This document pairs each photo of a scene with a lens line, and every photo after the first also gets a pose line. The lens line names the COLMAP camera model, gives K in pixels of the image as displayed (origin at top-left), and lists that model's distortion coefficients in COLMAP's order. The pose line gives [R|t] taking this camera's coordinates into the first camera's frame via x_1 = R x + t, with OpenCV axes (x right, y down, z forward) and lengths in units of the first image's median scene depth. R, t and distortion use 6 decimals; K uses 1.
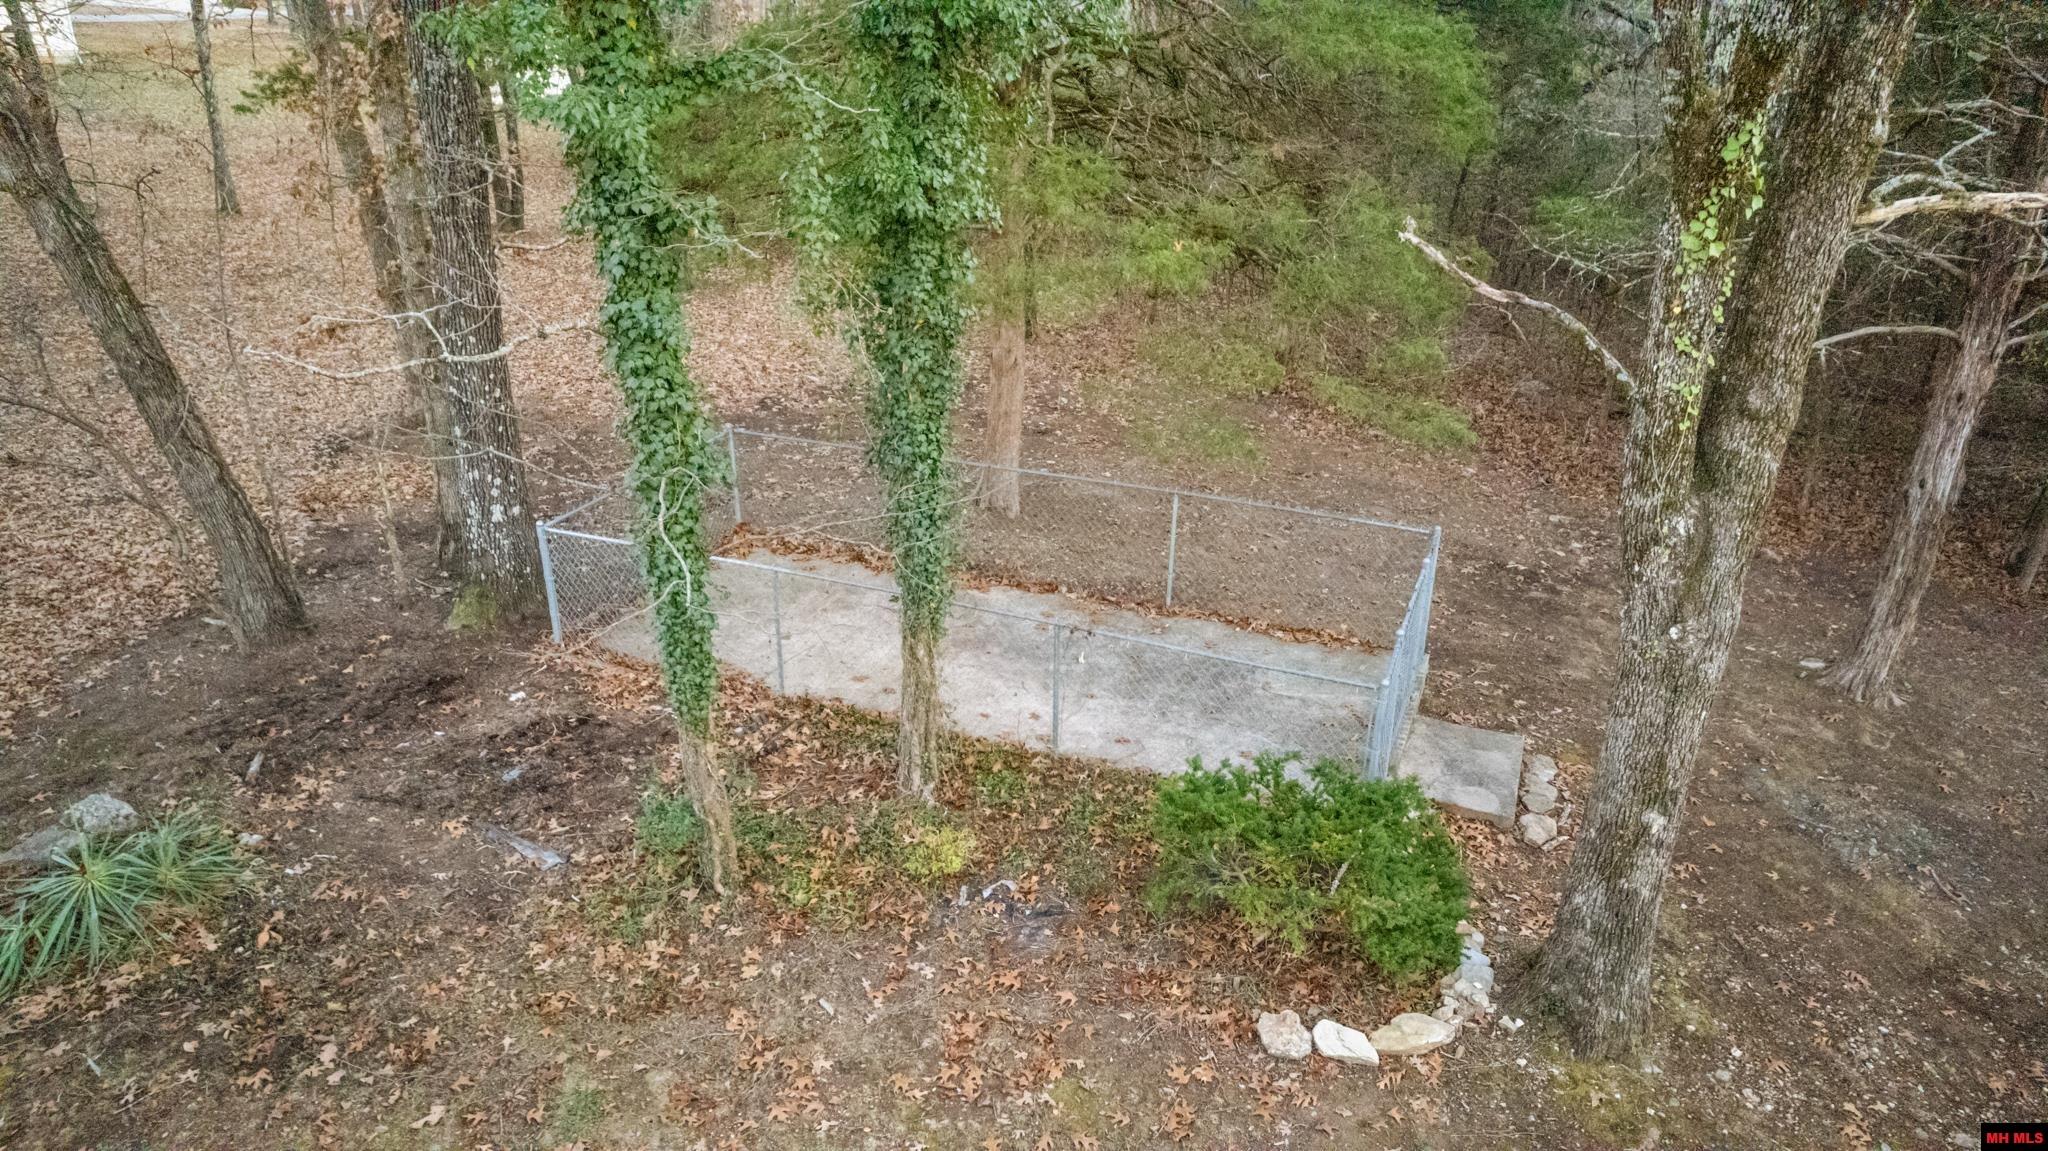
lens RADIAL K [[1308.4, 0, 1022.2], [0, 1308.4, 574.9], [0, 0, 1]] dist [-0.000127, 0.004861]
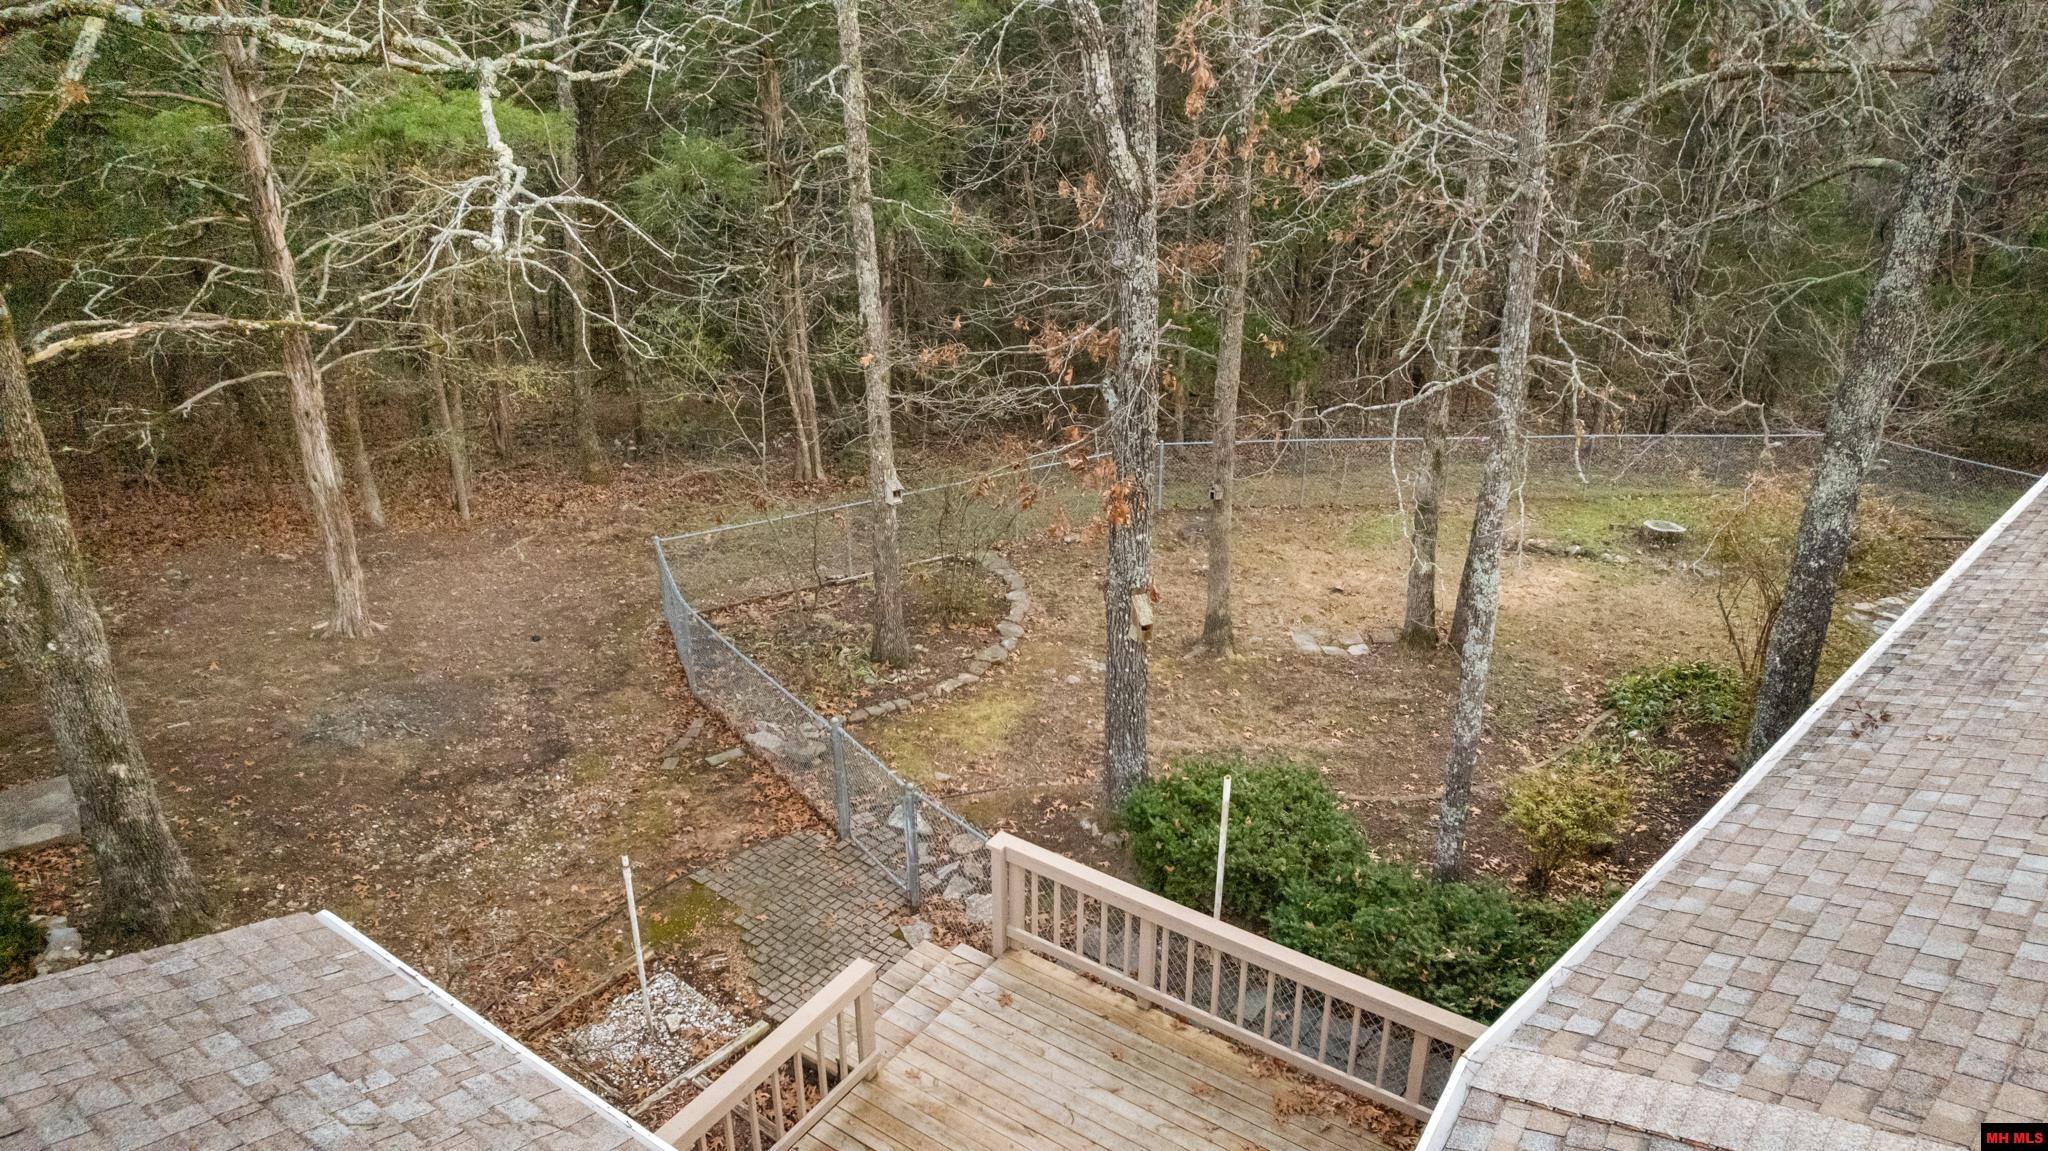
lens RADIAL K [[1308.4, 0, 1024.4], [0, 1308.4, 582.1], [0, 0, 1]] dist [-0.000127, 0.004861]
pose [[0.542294, -0.354654, 0.761668, -0.002708], [0.361843, 0.916749, 0.169237, 0.083989], [-0.758278, 0.183828, 0.625477, -0.513938]]
